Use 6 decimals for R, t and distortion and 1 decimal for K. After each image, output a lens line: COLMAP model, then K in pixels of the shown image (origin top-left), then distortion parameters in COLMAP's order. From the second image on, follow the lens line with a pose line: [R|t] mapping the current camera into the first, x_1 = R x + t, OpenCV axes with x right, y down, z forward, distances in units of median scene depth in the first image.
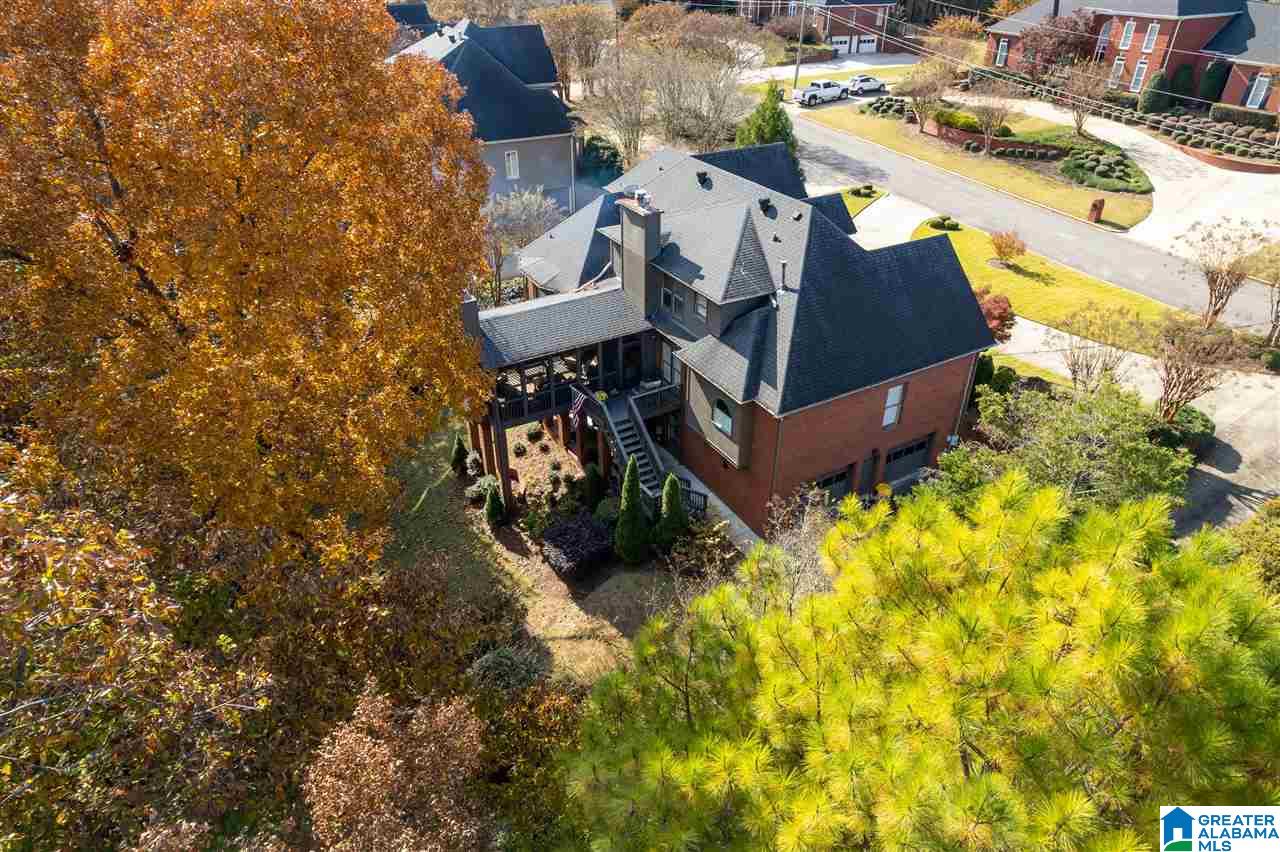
lens RADIAL K [[796.0, 0, 640.0], [0, 796.0, 426.0], [0, 0, 1]] dist [-0.092355, 0.074184]
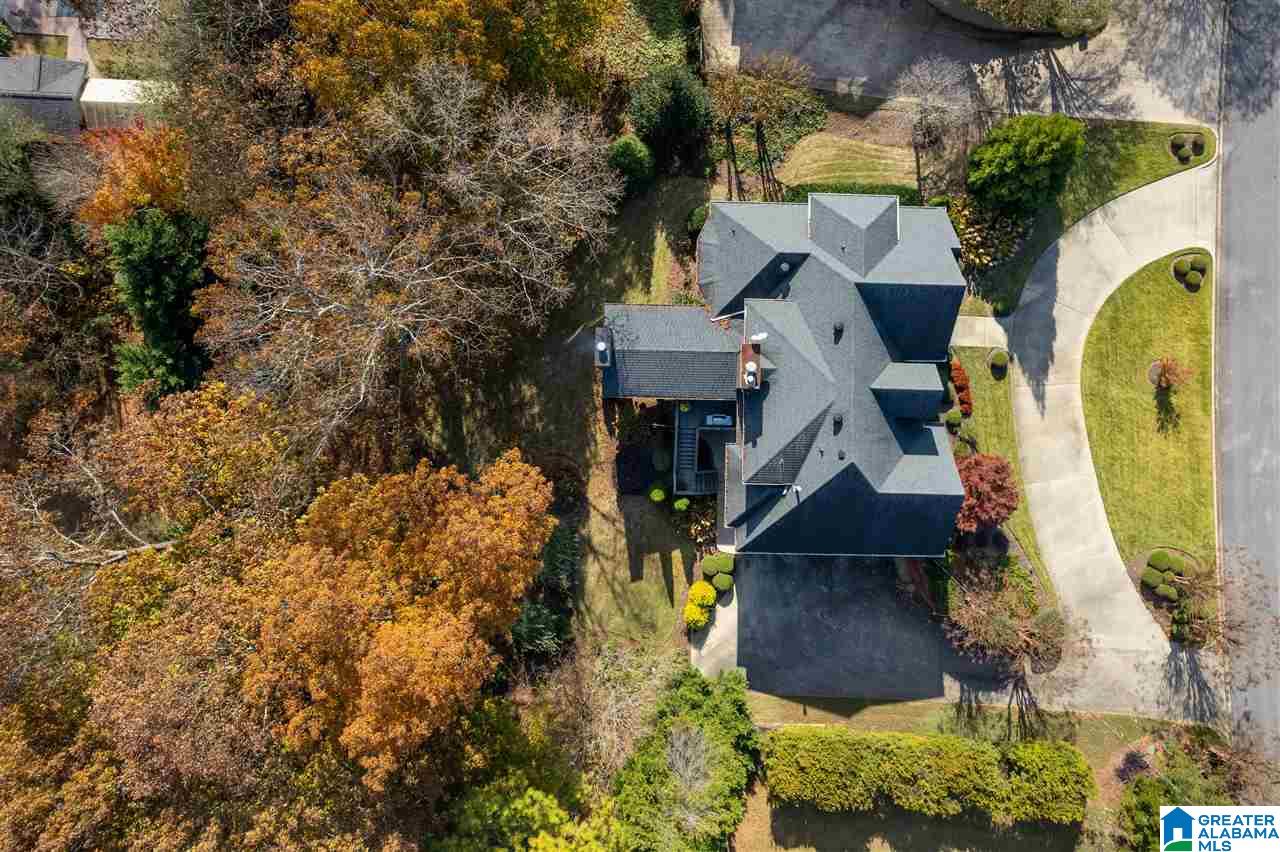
lens RADIAL K [[796.0, 0, 640.0], [0, 796.0, 426.0], [0, 0, 1]] dist [-0.092355, 0.074184]
pose [[0.855917, 0.516084, -0.032608, -0.053246], [-0.298990, 0.545347, 0.783072, -1.008180], [0.421913, -0.660495, 0.621076, 0.081269]]
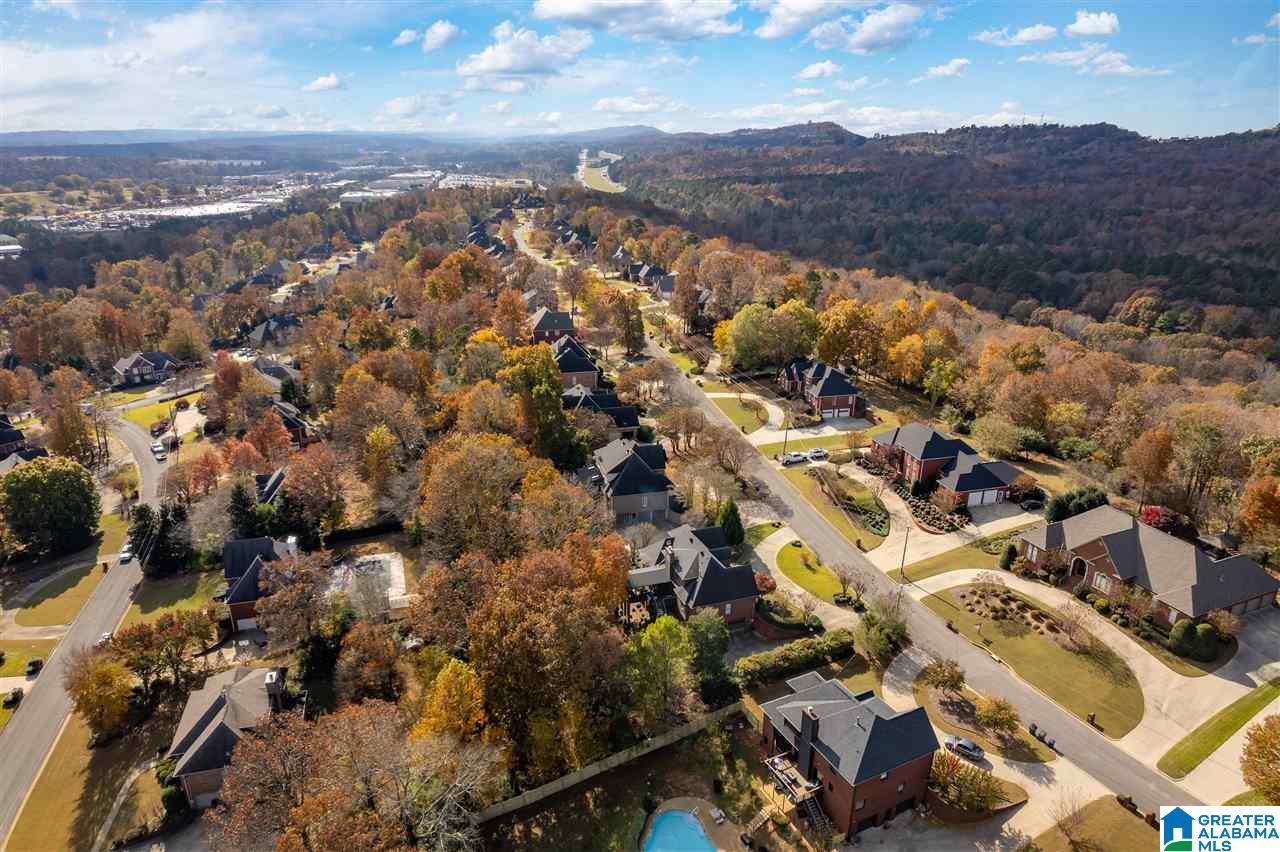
lens RADIAL K [[796.0, 0, 640.0], [0, 796.0, 426.0], [0, 0, 1]] dist [-0.092355, 0.074184]
pose [[0.980052, 0.072487, -0.185050, 0.501731], [-0.110351, 0.972868, -0.203348, -0.055847], [0.165289, 0.219712, 0.961460, -2.741049]]
